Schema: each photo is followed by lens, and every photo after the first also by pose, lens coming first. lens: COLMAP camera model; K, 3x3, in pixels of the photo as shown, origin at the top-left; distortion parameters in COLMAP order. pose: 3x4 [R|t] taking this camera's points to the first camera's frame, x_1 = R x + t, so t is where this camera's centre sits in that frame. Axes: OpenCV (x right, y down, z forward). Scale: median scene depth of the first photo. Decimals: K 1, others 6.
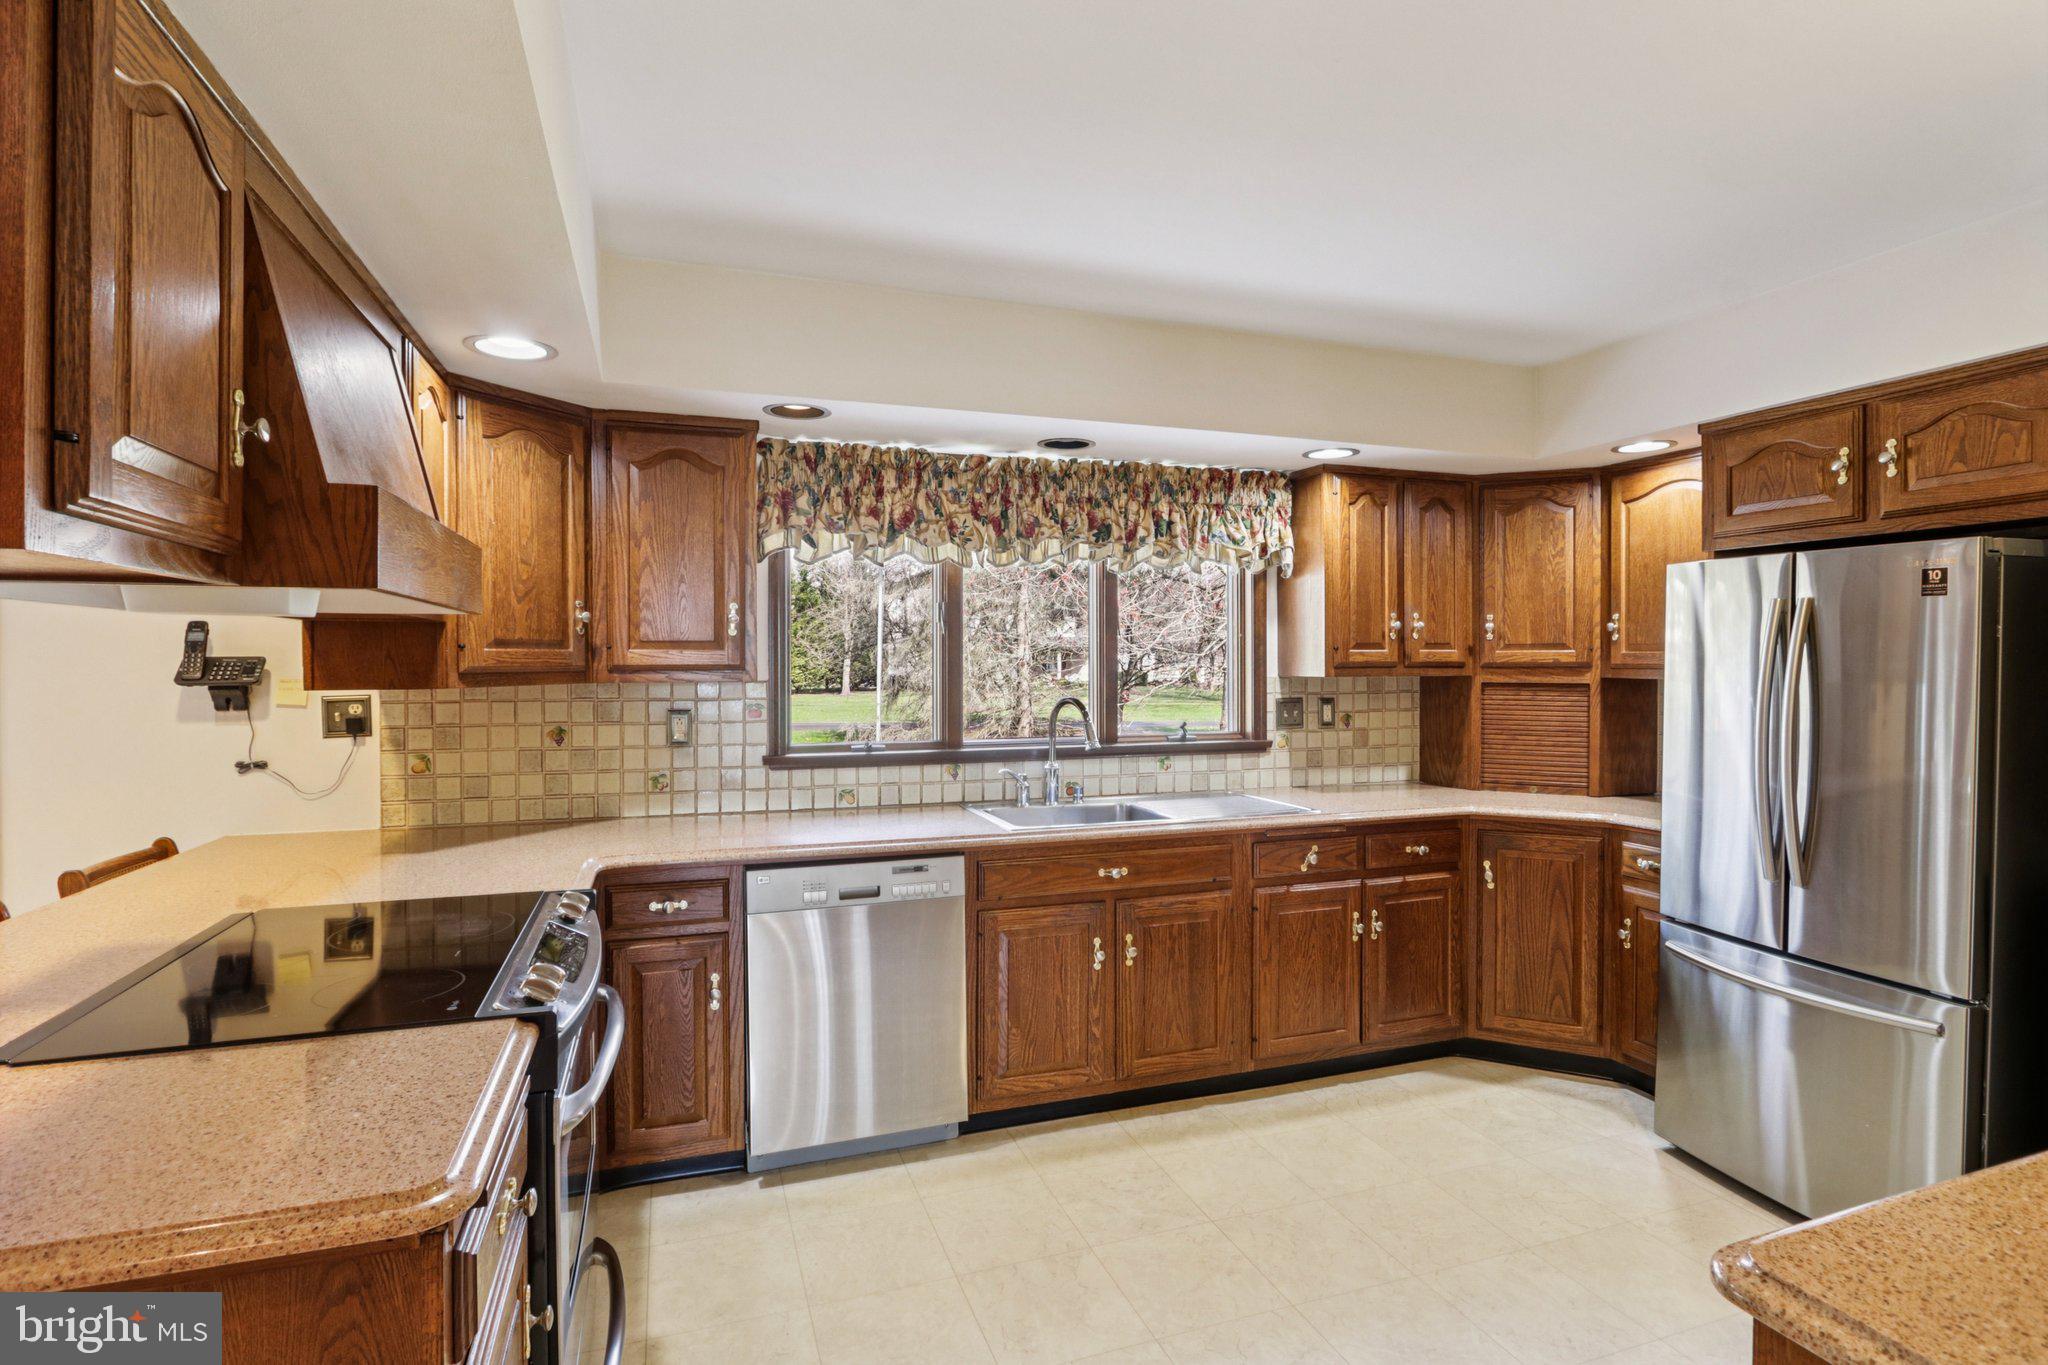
lens RADIAL K [[956.8, 0, 1017.2], [0, 956.8, 667.5], [0, 0, 1]] dist [-0.022412, 0.000712]
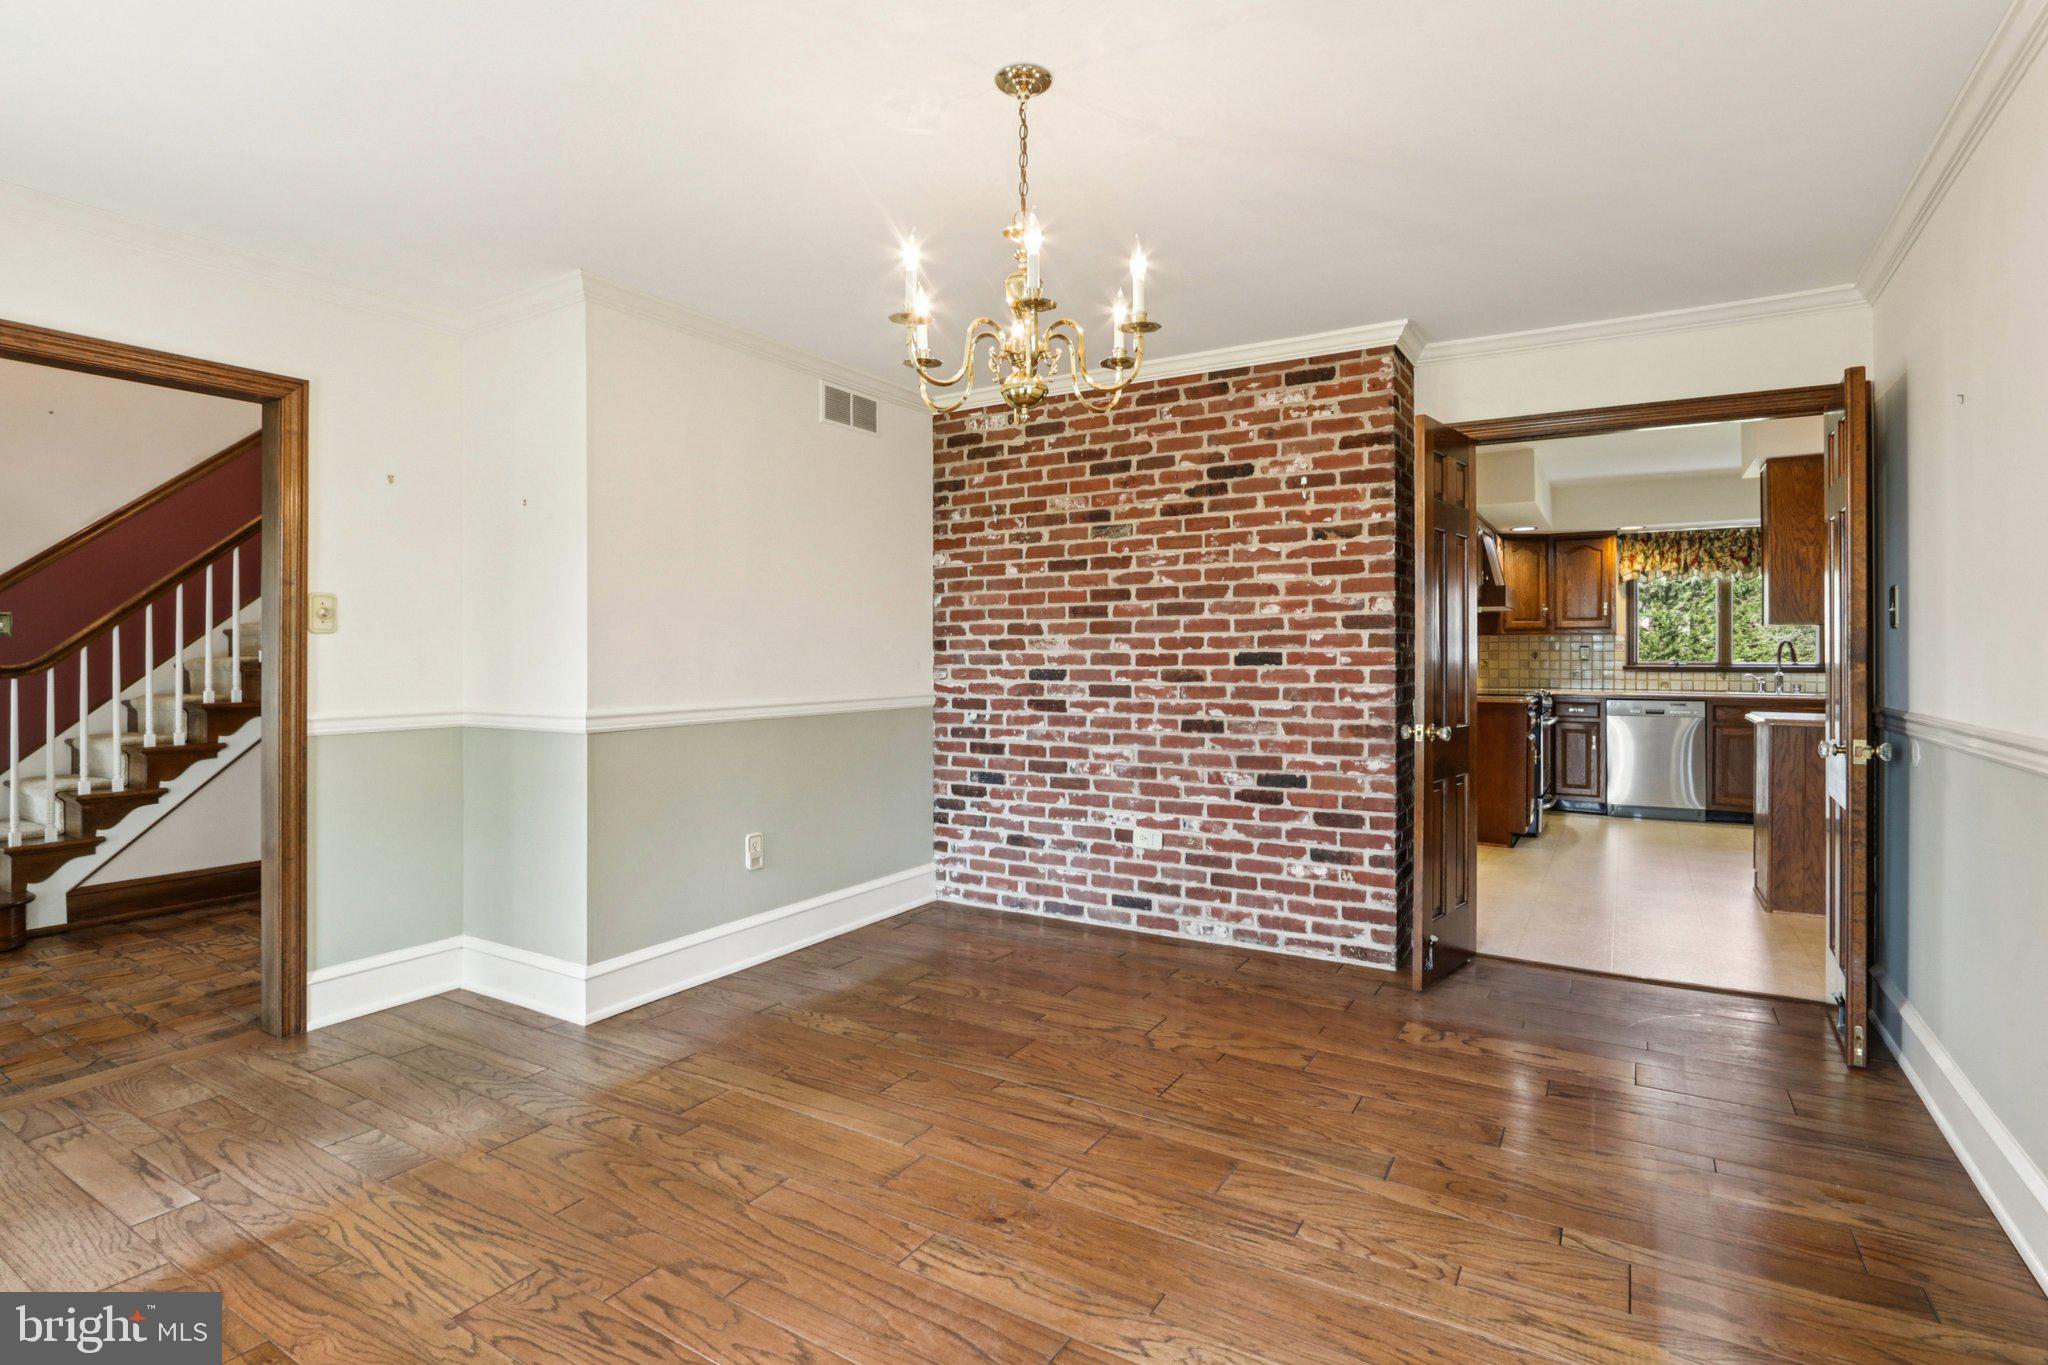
lens RADIAL K [[1025.3, 0, 1010.6], [0, 1025.3, 654.4], [0, 0, 1]] dist [-0.001240, -0.000743]
pose [[0.627021, 0.002987, -0.778997, 0.793216], [-0.006390, 0.999979, -0.001310, 0.080599], [0.778977, 0.005799, 0.627026, -1.851347]]
